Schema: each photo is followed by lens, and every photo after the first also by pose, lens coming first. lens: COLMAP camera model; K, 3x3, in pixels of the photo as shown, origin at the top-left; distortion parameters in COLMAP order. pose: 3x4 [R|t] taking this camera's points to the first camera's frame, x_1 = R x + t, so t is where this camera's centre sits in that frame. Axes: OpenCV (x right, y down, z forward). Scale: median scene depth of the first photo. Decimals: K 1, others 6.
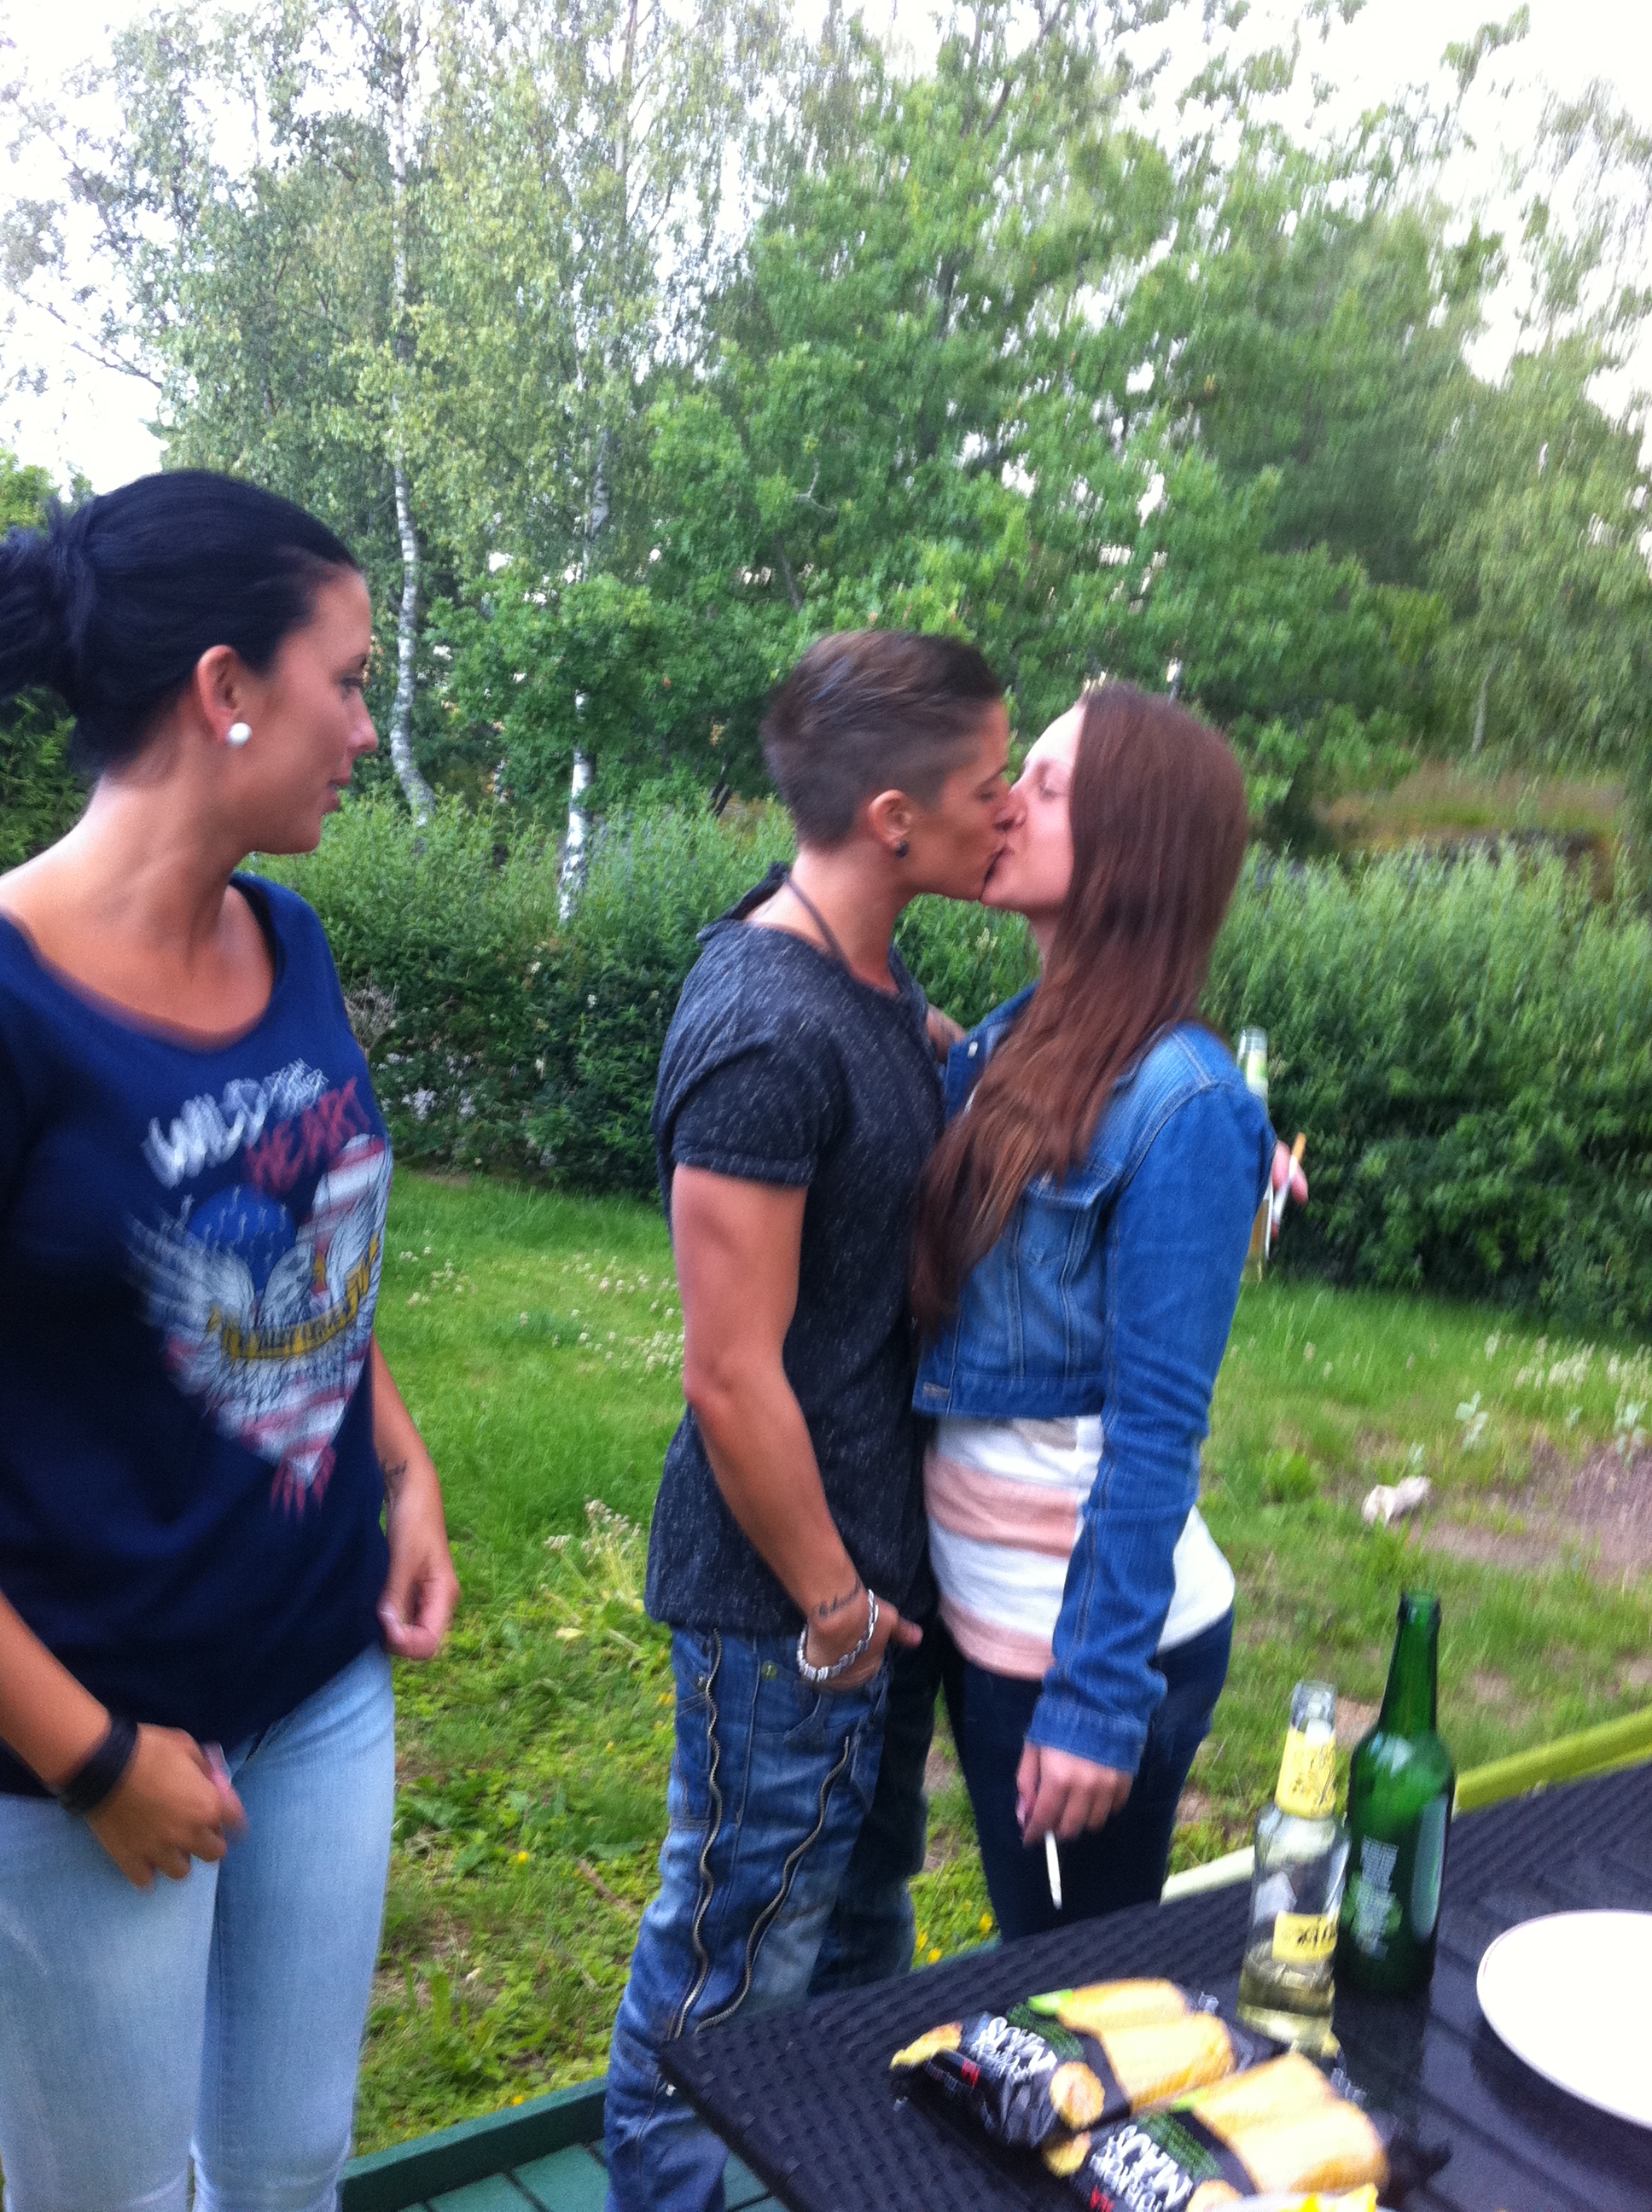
lens RADIAL K [[2103.0, 0, 794.2], [0, 2103.0, 1062.6], [0, 0, 1]] dist [0.058501, -0.139487]
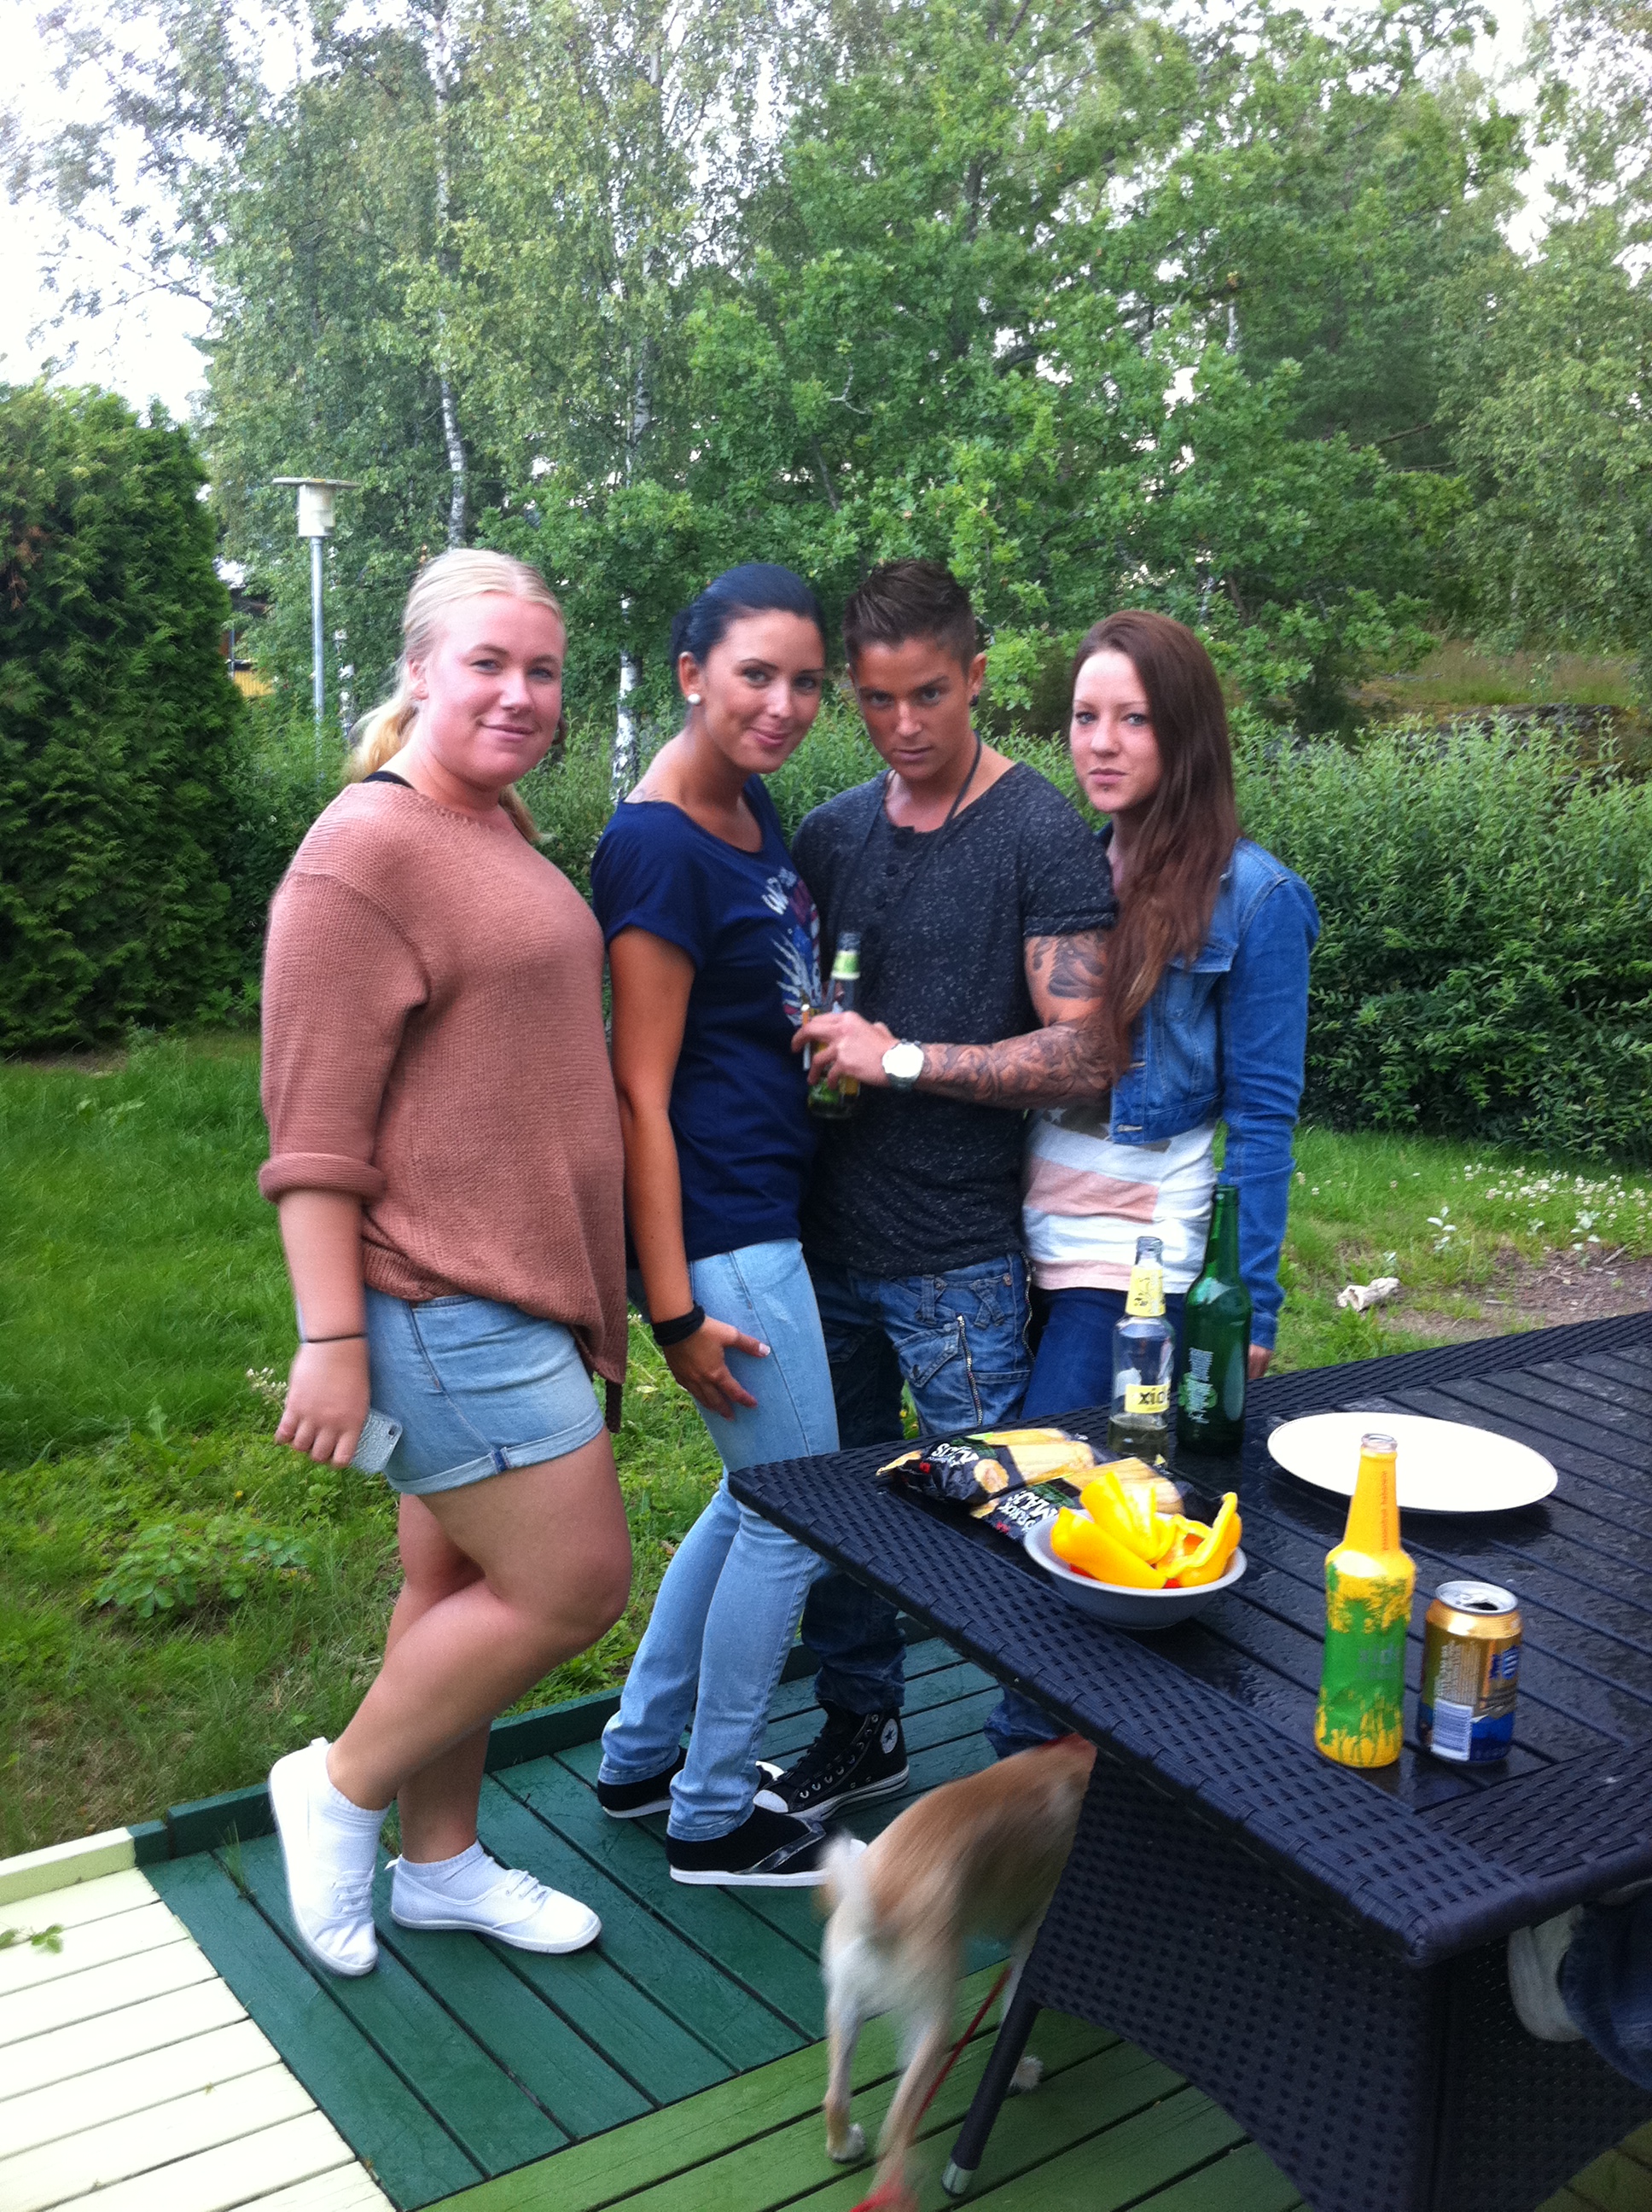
lens RADIAL K [[2397.1, 0, 741.7], [0, 2397.1, 1102.7], [0, 0, 1]] dist [0.105850, -0.297046]
pose [[0.998657, -0.016451, -0.049130, 0.009243], [0.018203, 0.999207, 0.035424, 0.032545], [0.048508, -0.036271, 0.998164, -0.189303]]
